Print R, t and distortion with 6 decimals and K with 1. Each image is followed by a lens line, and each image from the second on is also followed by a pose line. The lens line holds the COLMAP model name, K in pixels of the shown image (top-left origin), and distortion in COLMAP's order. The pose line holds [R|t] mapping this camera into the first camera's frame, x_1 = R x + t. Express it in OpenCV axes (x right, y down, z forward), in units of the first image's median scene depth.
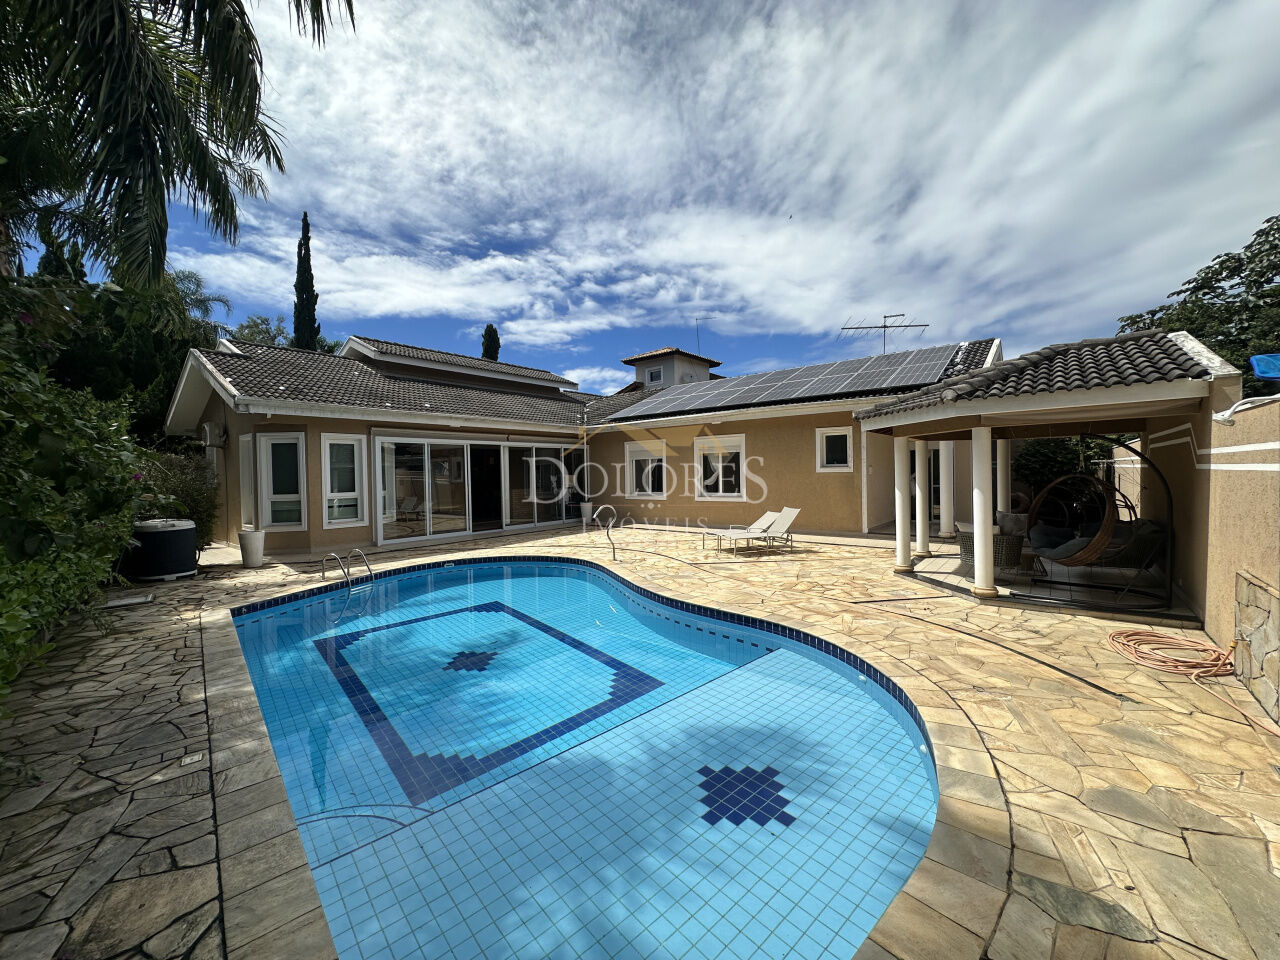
lens RADIAL K [[509.0, 0, 640.0], [0, 509.0, 480.0], [0, 0, 1]] dist [-0.001787, 0.000716]
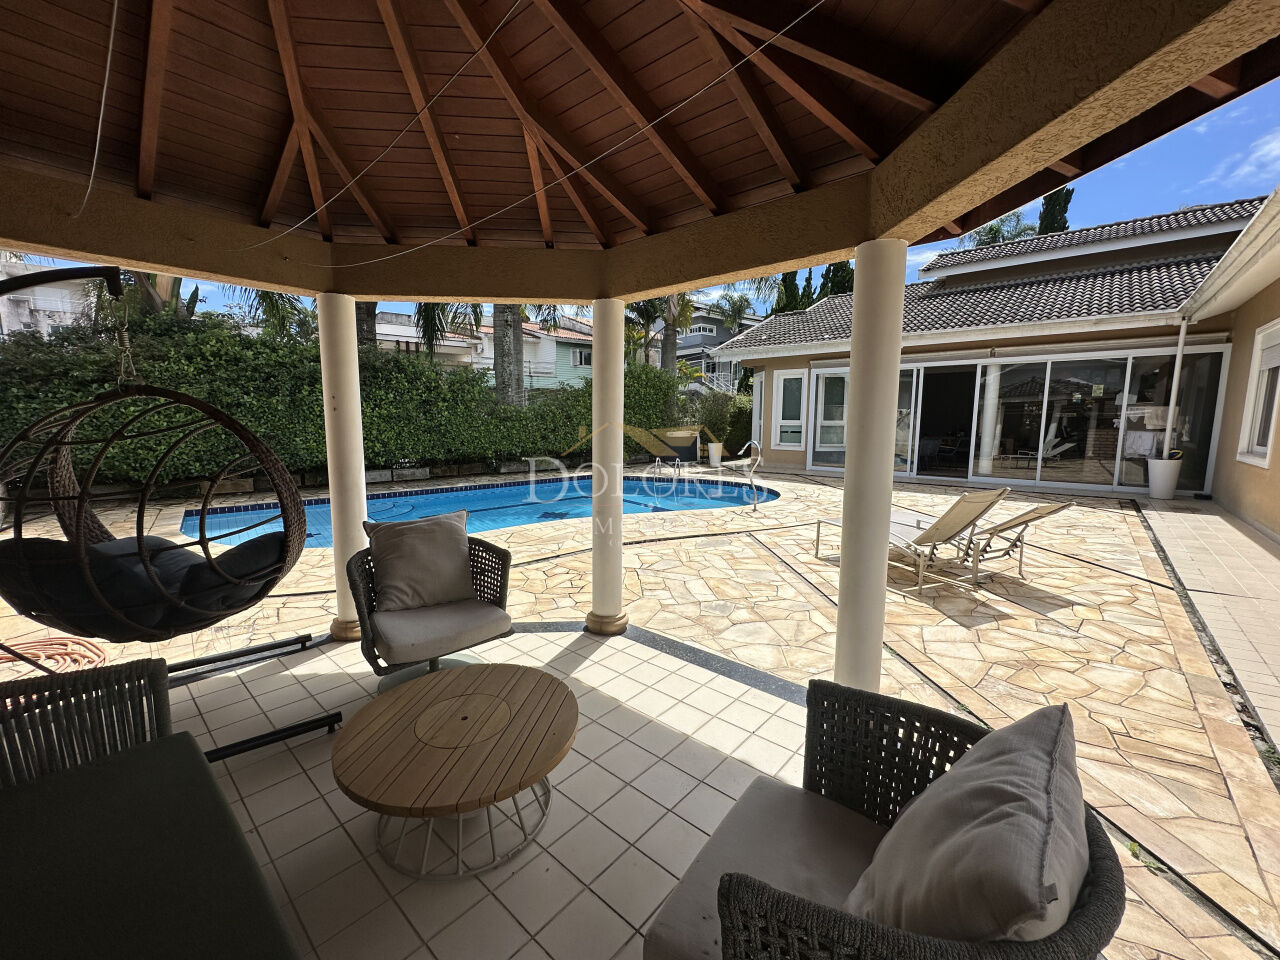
lens RADIAL K [[509.0, 0, 640.0], [0, 509.0, 480.0], [0, 0, 1]] dist [-0.001787, 0.000716]
pose [[-0.008730, 0.133850, -0.990963, 0.465007], [-0.020648, 0.990765, 0.134005, 0.007700], [0.999749, 0.021631, -0.005886, 0.519546]]
